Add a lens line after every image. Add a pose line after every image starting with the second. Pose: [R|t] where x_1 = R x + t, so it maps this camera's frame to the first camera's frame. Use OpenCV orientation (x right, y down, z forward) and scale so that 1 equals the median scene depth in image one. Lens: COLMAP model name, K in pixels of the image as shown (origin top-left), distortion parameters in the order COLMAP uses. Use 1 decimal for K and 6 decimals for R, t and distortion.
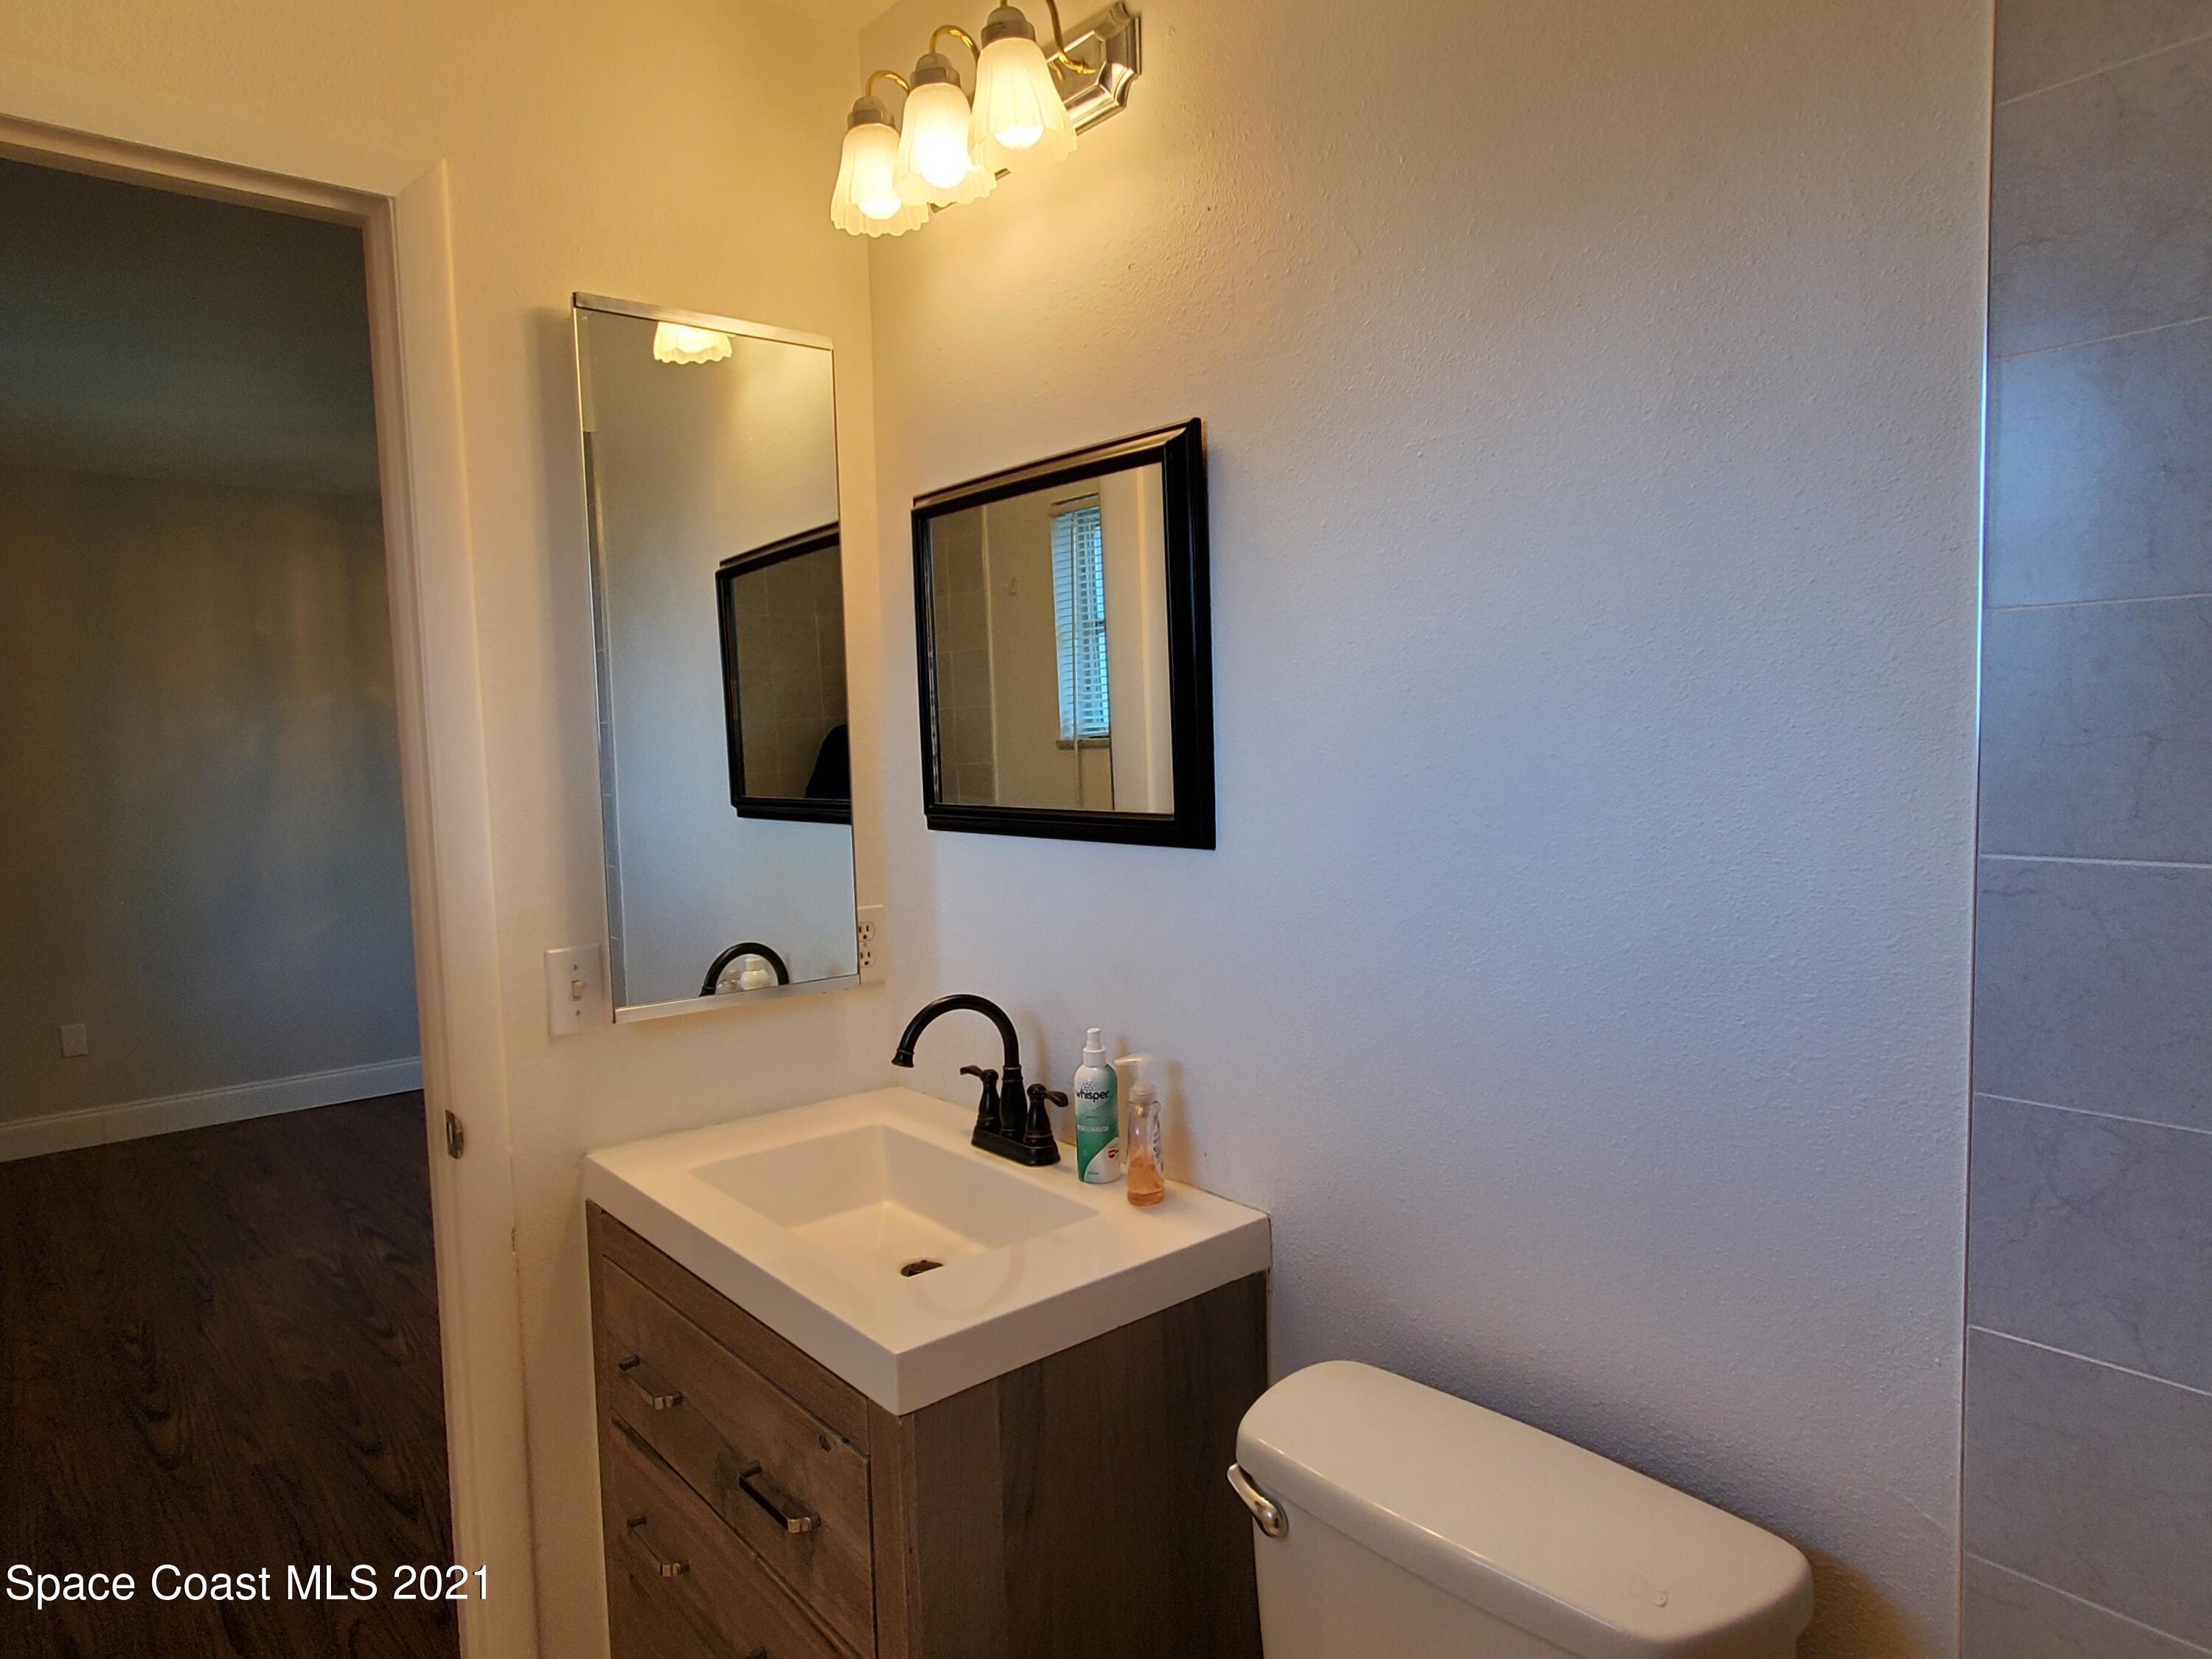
lens RADIAL K [[1360.8, 0, 1107.2], [0, 1360.8, 842.5], [0, 0, 1]] dist [0.004664, 0.001996]
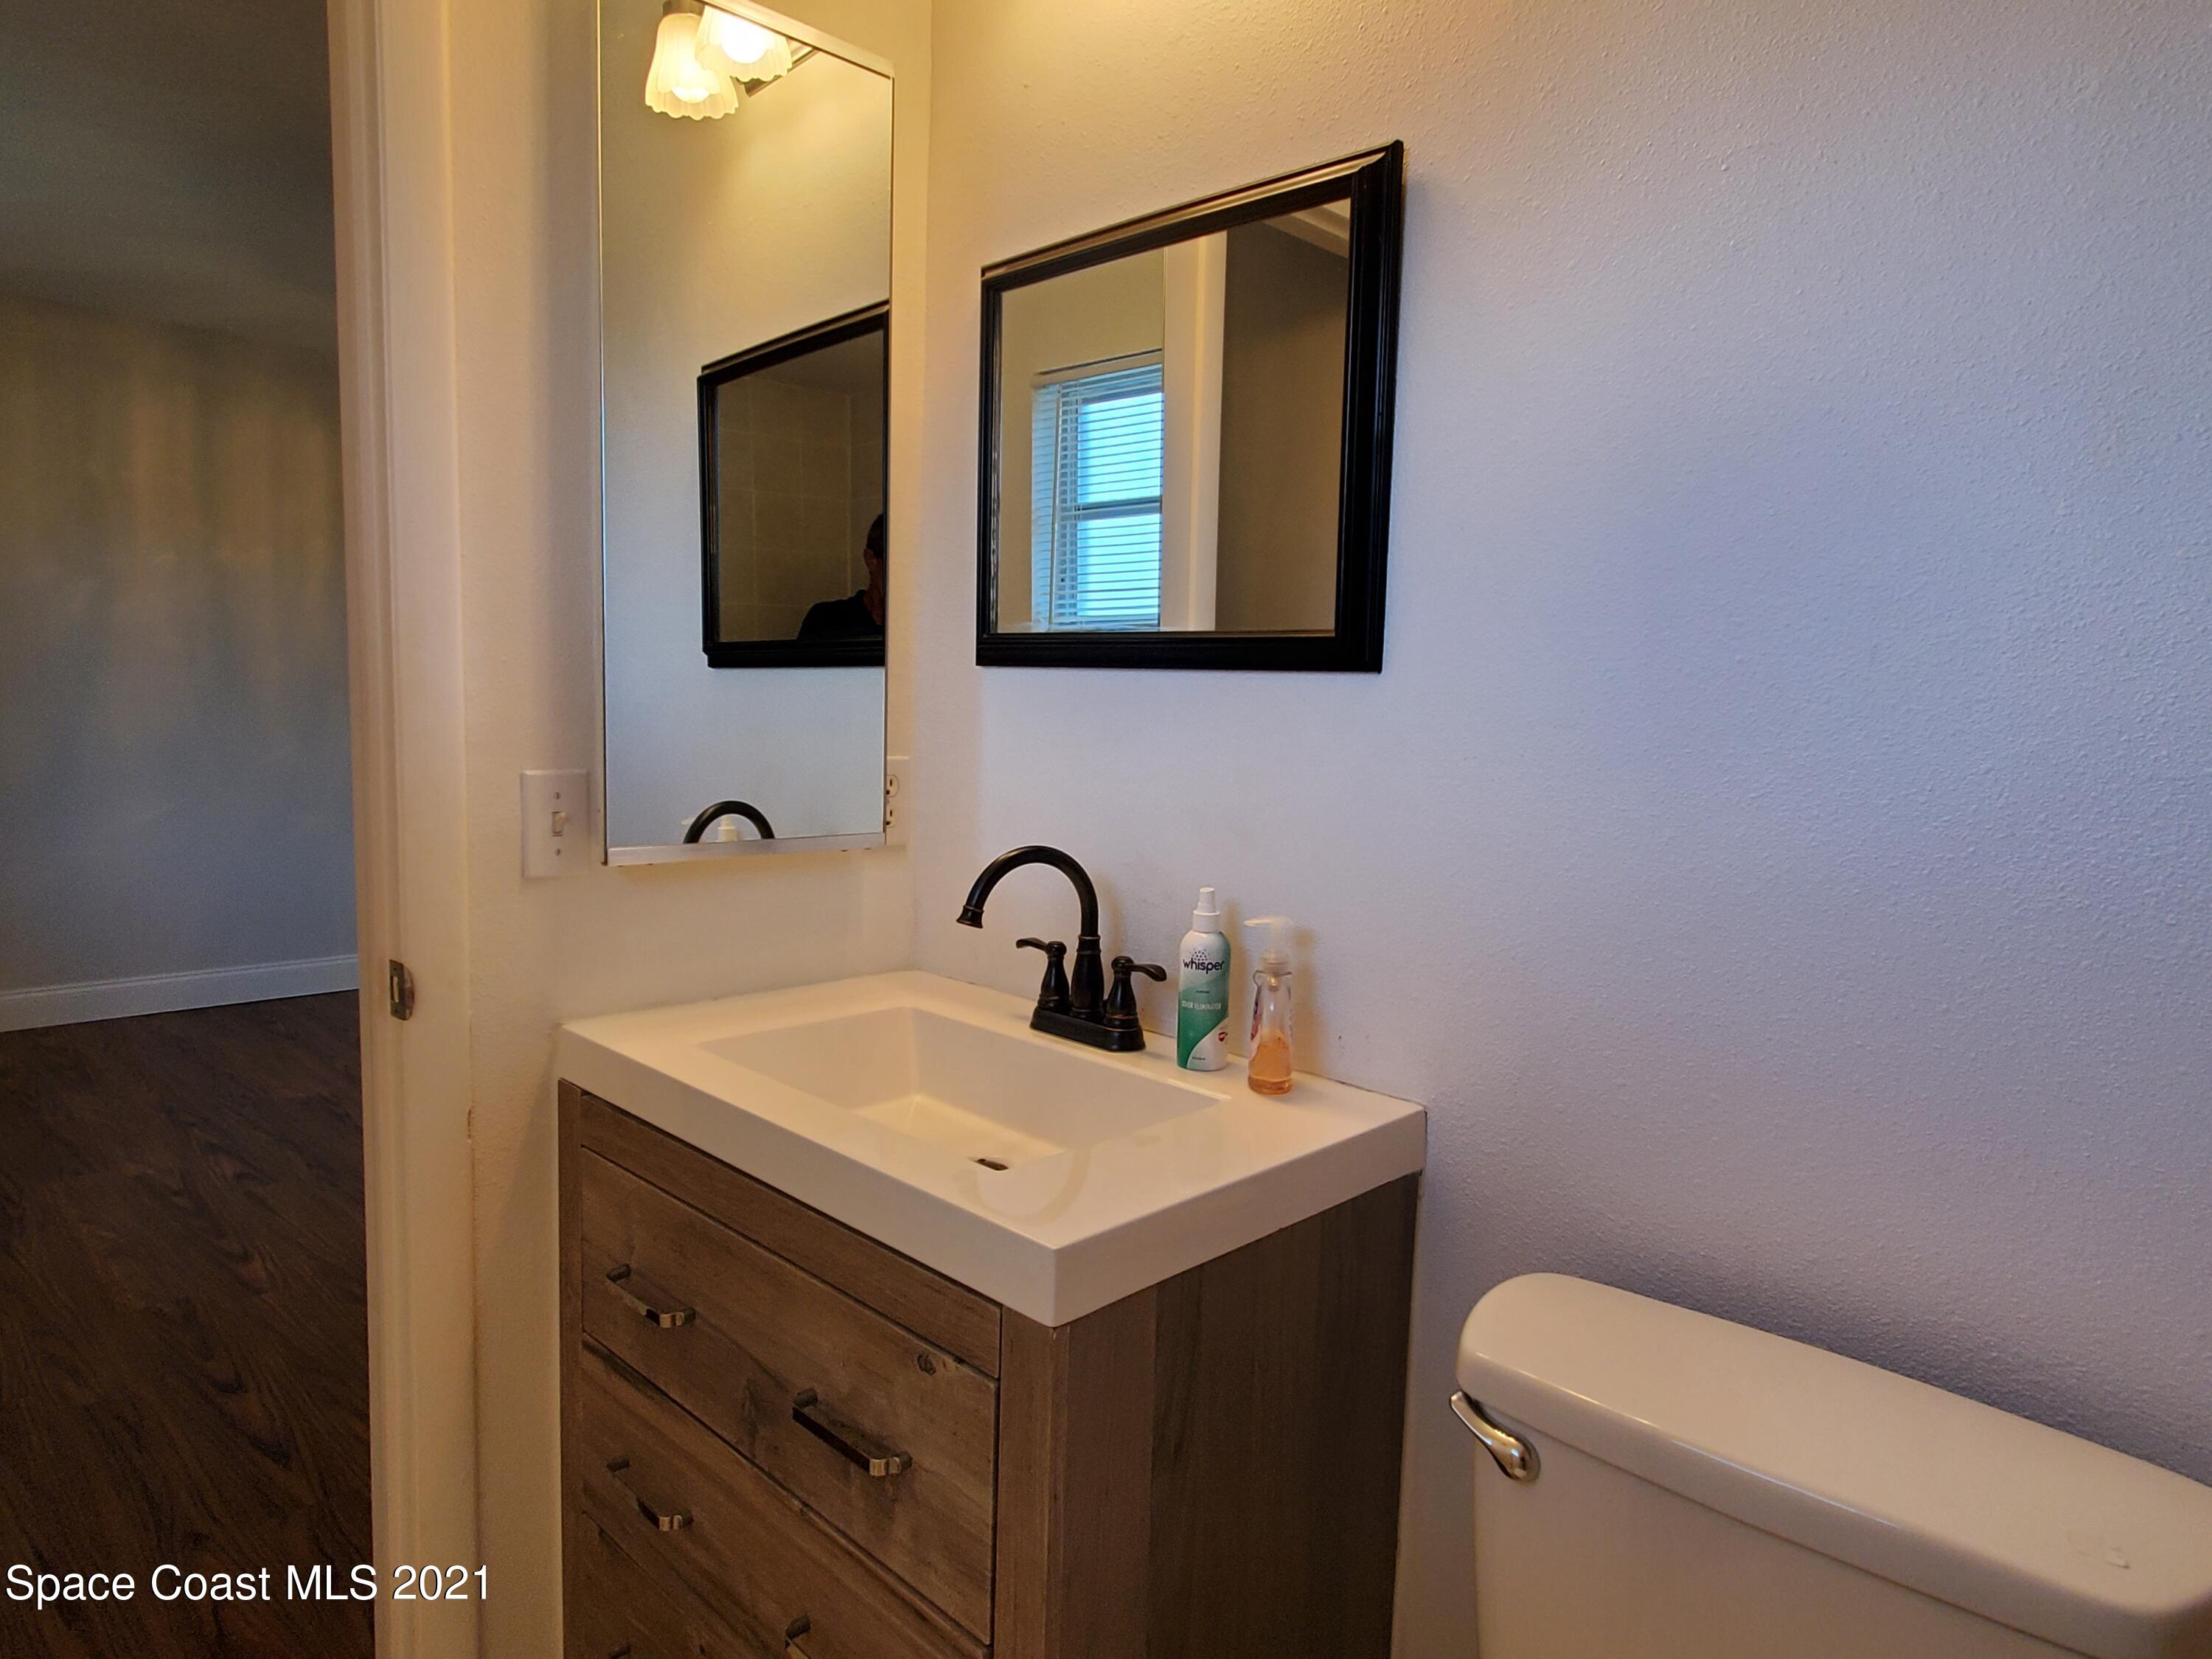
lens RADIAL K [[1360.8, 0, 1107.2], [0, 1360.8, 842.5], [0, 0, 1]] dist [0.004664, 0.001996]
pose [[0.993844, 0.046481, 0.100563, -0.153134], [-0.049345, 0.998439, 0.026179, 0.087353], [-0.099189, -0.030980, 0.994586, 0.165117]]
